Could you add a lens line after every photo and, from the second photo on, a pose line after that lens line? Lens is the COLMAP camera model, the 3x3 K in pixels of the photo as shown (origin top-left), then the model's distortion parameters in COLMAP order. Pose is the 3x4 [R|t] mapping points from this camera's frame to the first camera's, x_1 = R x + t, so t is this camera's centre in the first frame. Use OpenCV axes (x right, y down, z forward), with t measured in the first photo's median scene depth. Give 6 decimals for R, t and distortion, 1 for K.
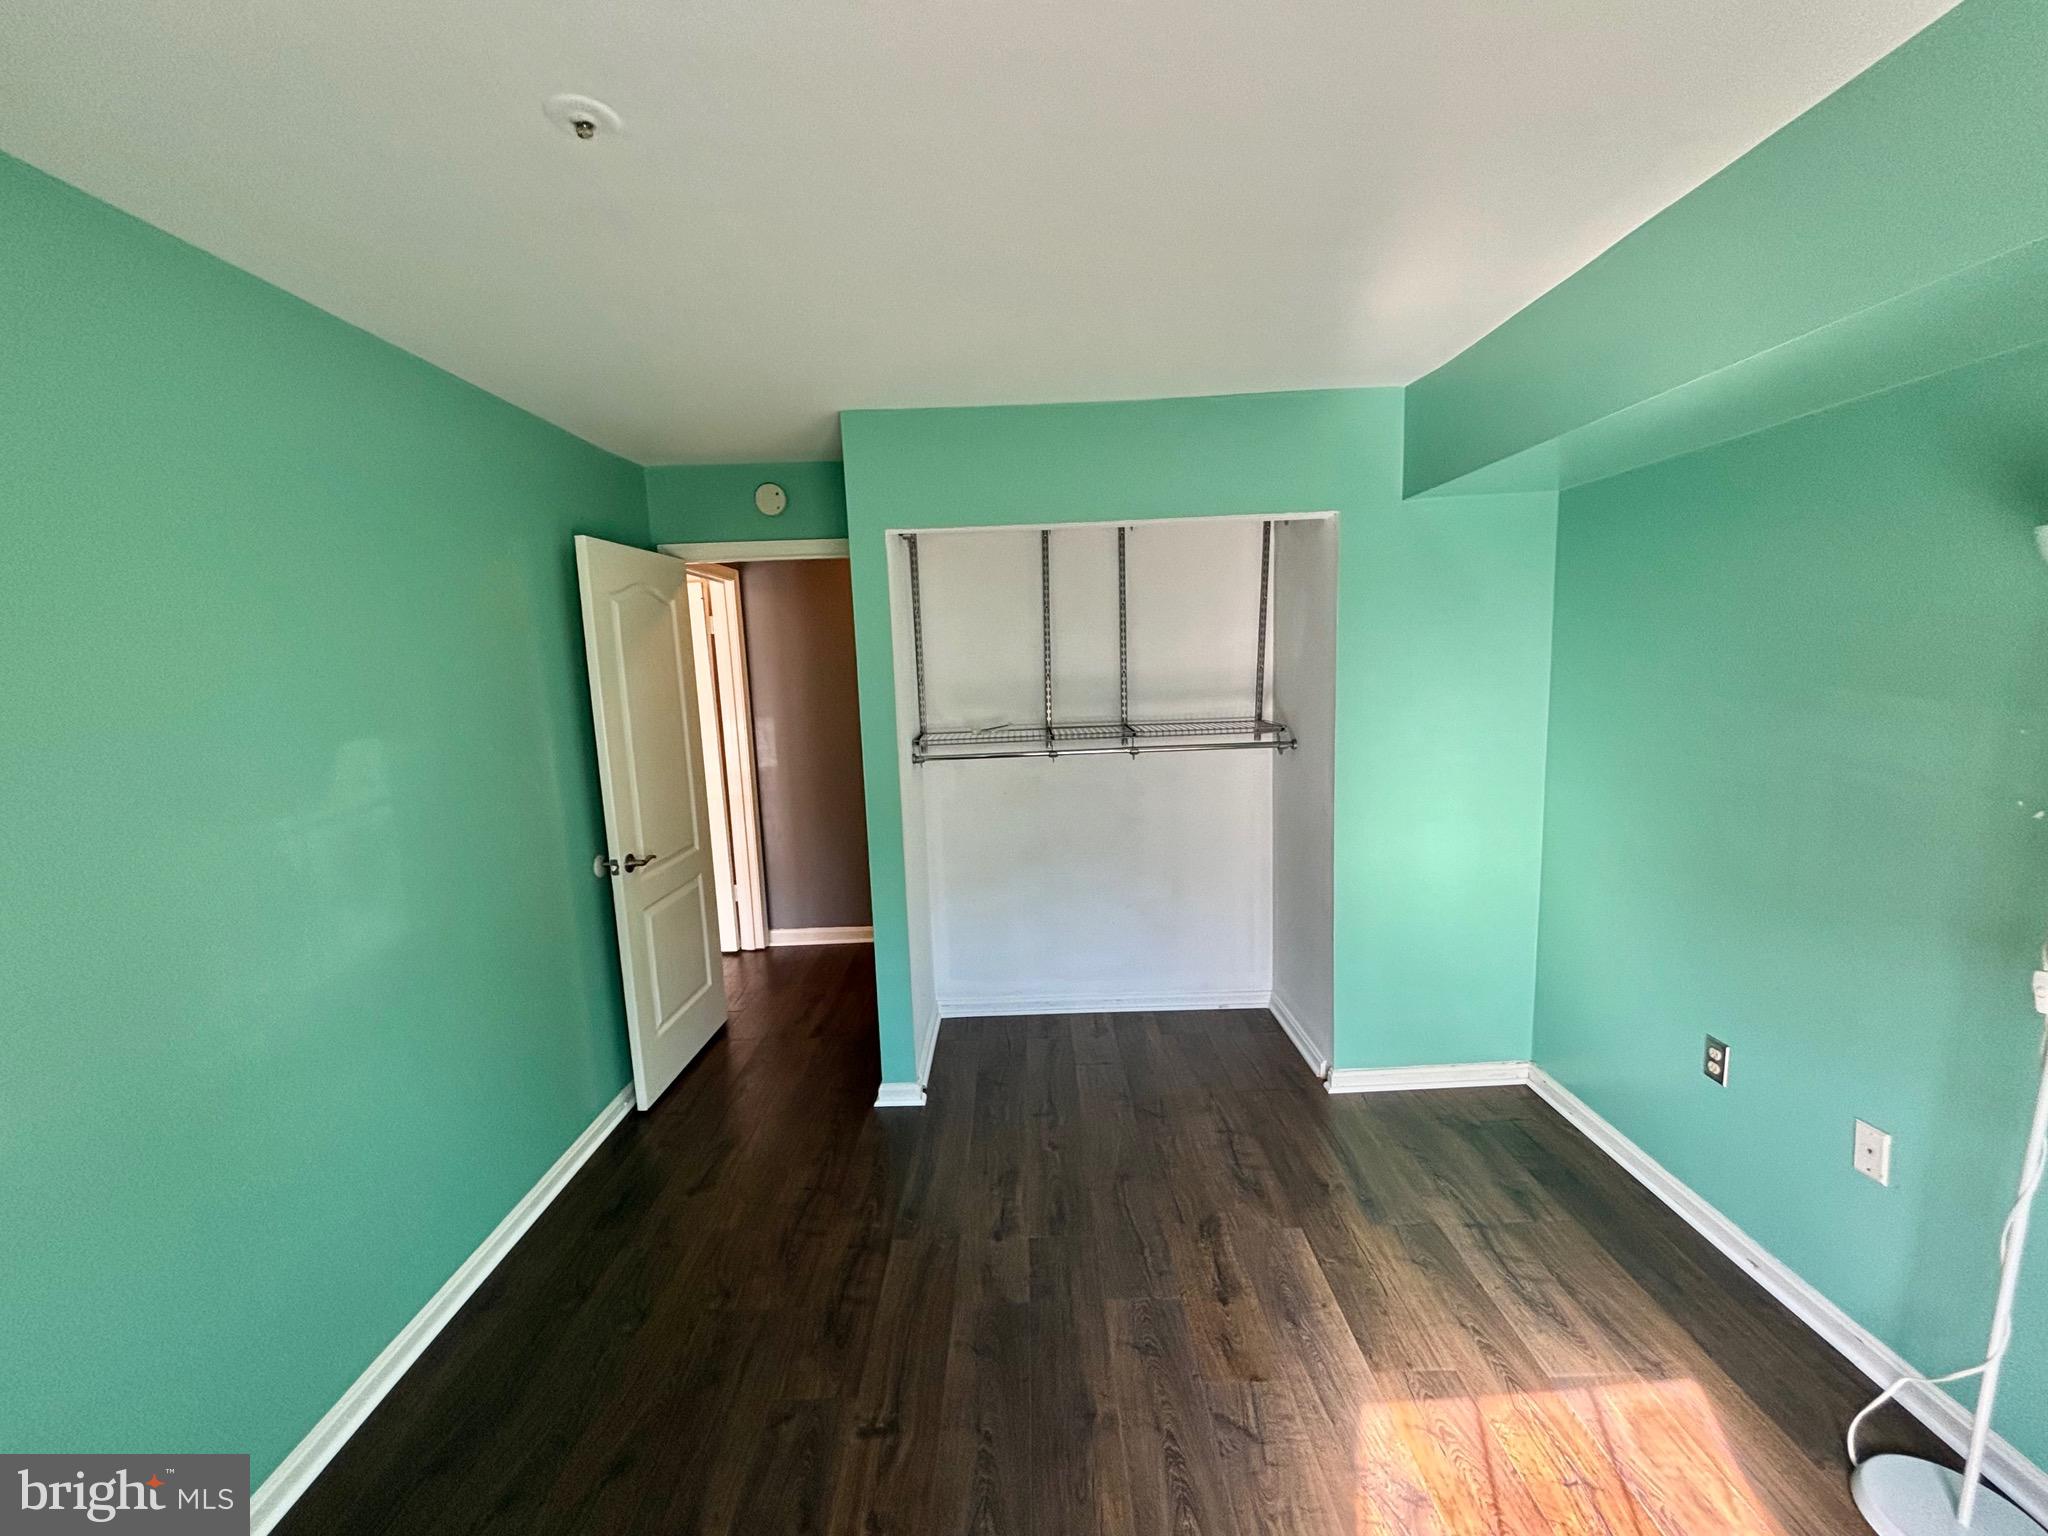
lens RADIAL K [[832.6, 0, 1020.6], [0, 832.6, 766.9], [0, 0, 1]] dist [0.000987, 0.001061]
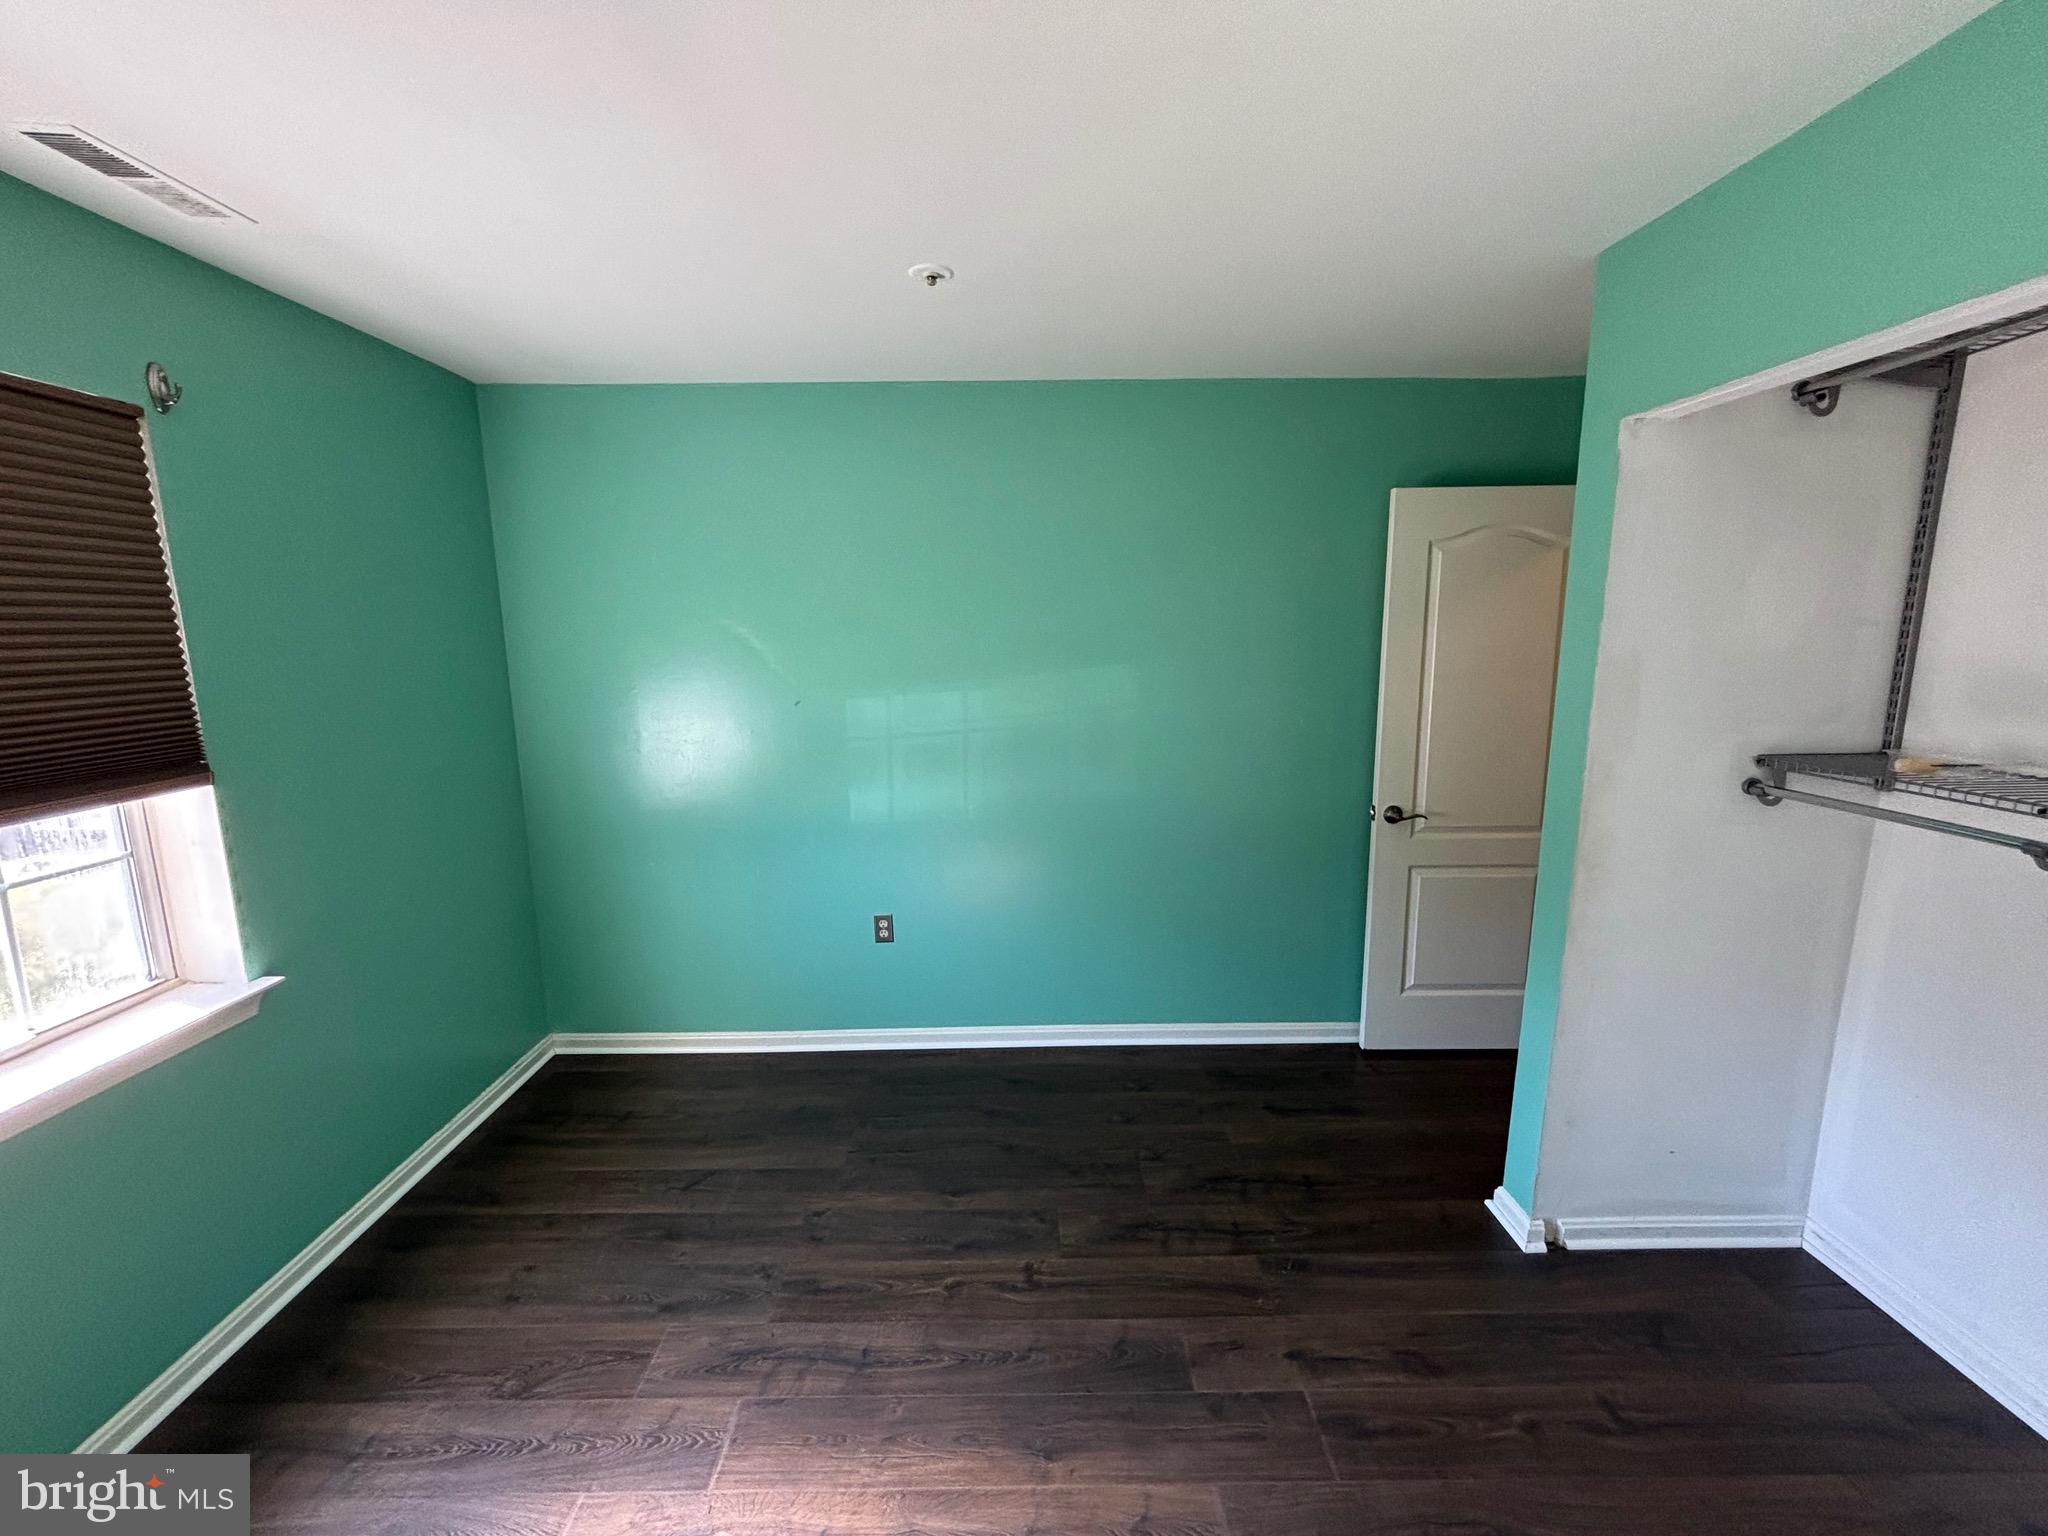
lens RADIAL K [[832.6, 0, 1020.6], [0, 832.6, 766.9], [0, 0, 1]] dist [0.000987, 0.001061]
pose [[0.012619, 0.206435, -0.978379, 0.634606], [-0.124357, 0.971184, 0.203313, -0.113513], [0.992157, 0.119102, 0.037926, 0.643386]]
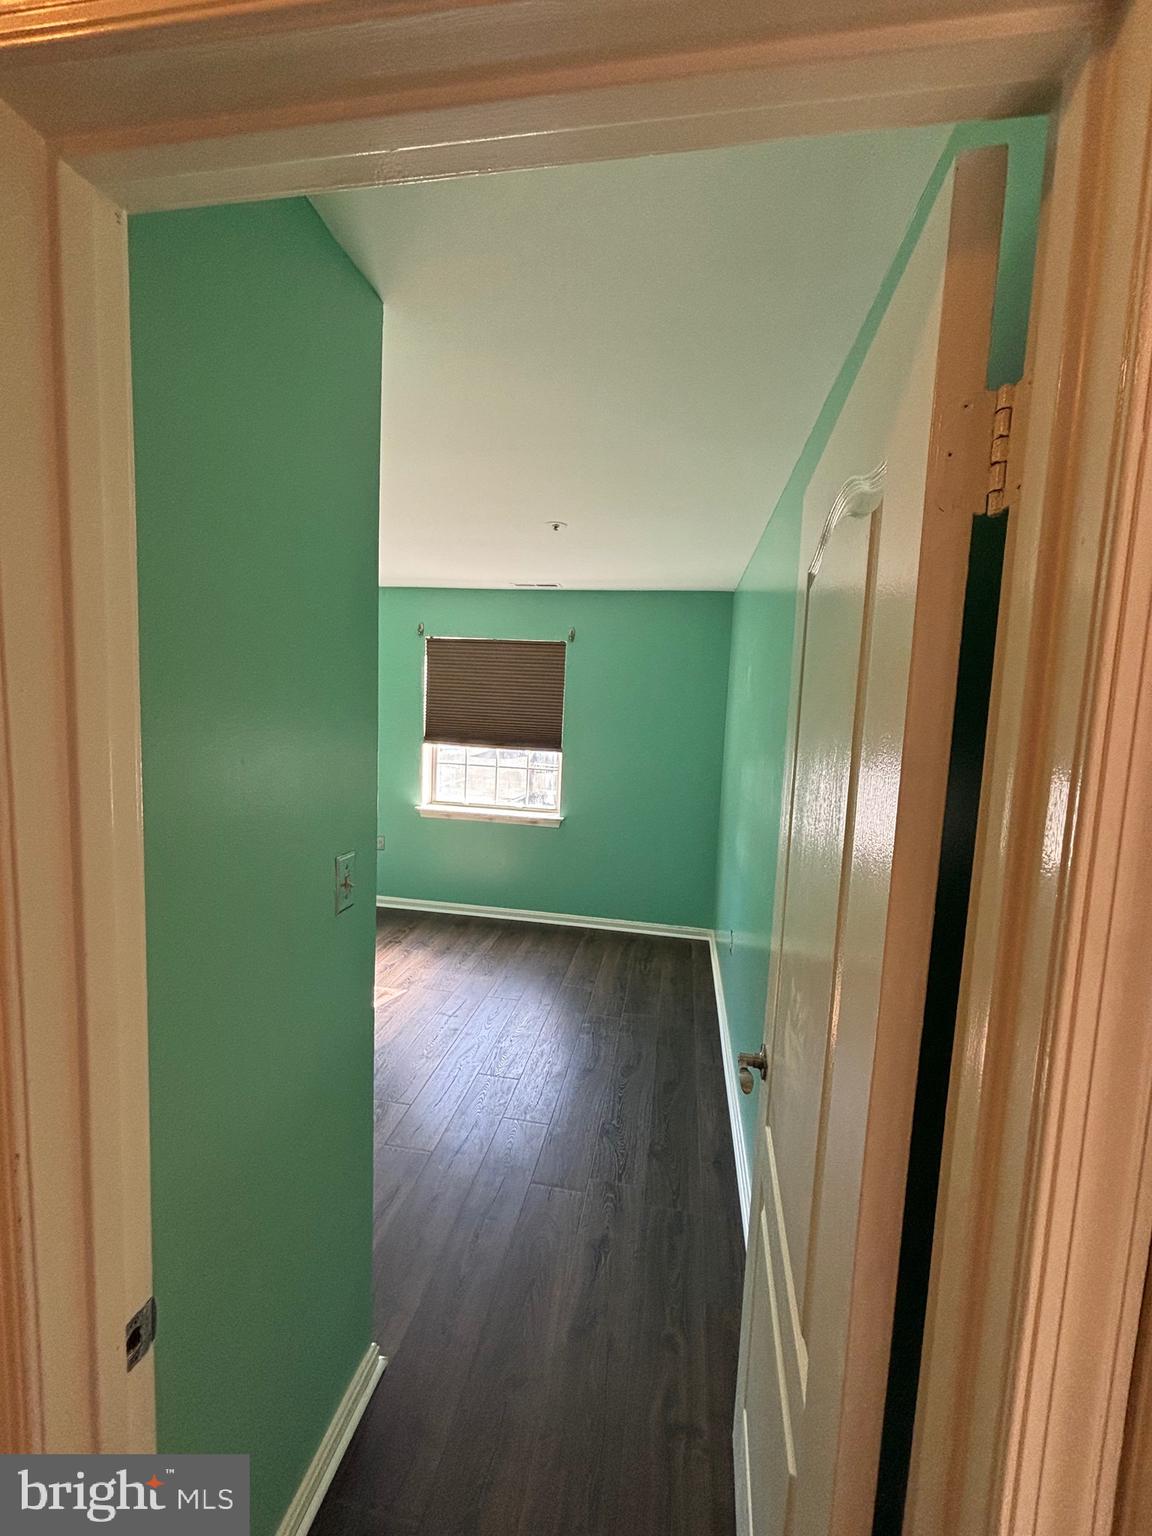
lens RADIAL K [[624.5, 0, 576.0], [0, 624.5, 768.0], [0, 0, 1]] dist [0.000987, 0.001061]
pose [[-0.985567, -0.018802, 0.168240, -0.523931], [0.019626, 0.974422, 0.223867, -0.225739], [-0.168145, 0.223938, -0.959989, 1.762506]]
